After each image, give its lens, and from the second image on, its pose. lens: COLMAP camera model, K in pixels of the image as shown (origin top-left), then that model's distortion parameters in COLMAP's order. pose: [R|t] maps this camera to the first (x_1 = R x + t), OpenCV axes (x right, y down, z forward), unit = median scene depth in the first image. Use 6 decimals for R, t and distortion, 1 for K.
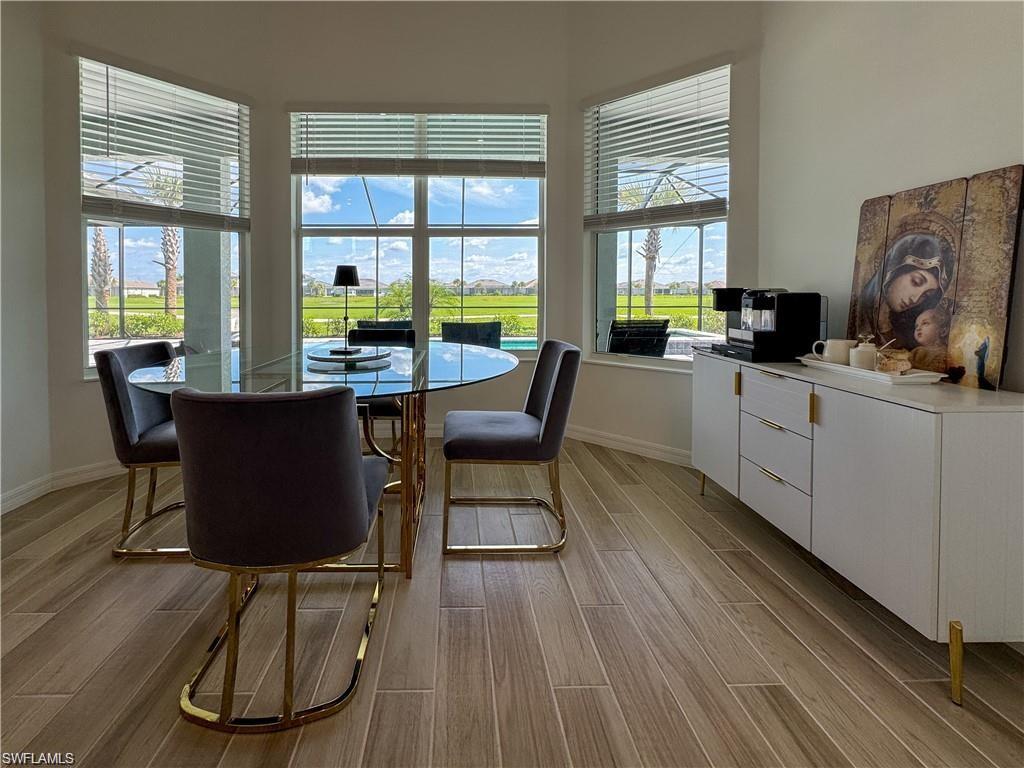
lens RADIAL K [[433.1, 0, 466.0], [0, 433.1, 302.9], [0, 0, 1]] dist [0.001045, 0.000211]
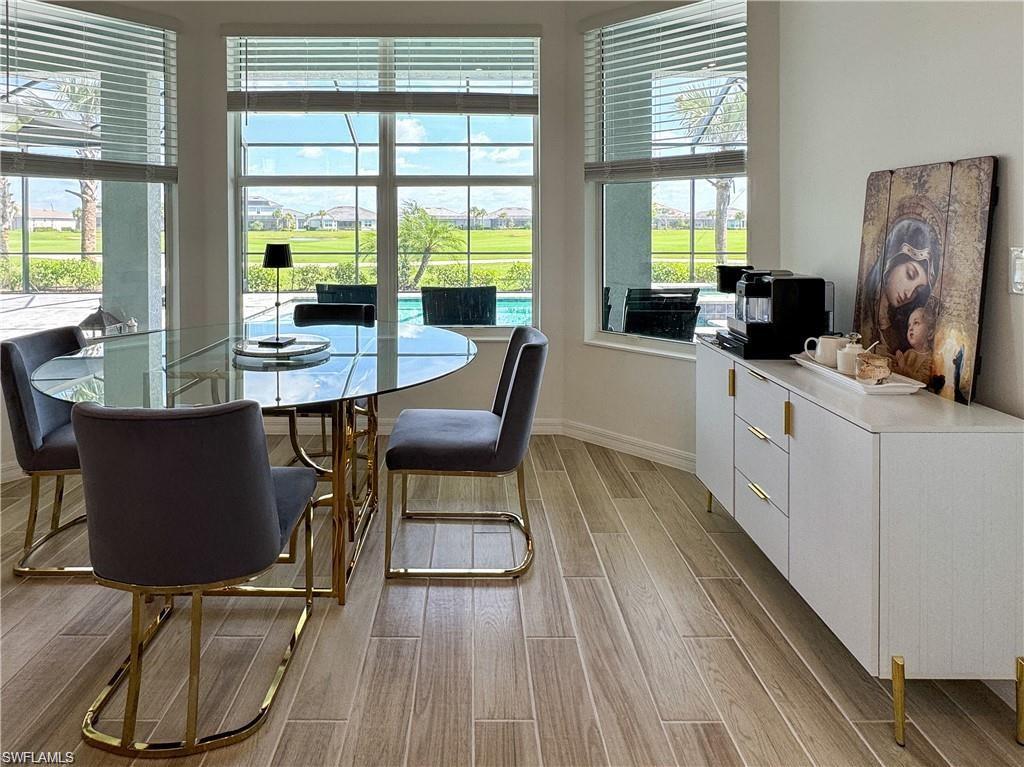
lens RADIAL K [[594.1, 0, 472.8], [0, 594.1, 236.7], [0, 0, 1]] dist [0.004109, 0.000005]
pose [[0.999643, -0.001341, -0.026698, 0.156473], [0.001301, 0.999998, -0.001533, -0.104903], [0.026700, 0.001498, 0.999642, -0.192997]]
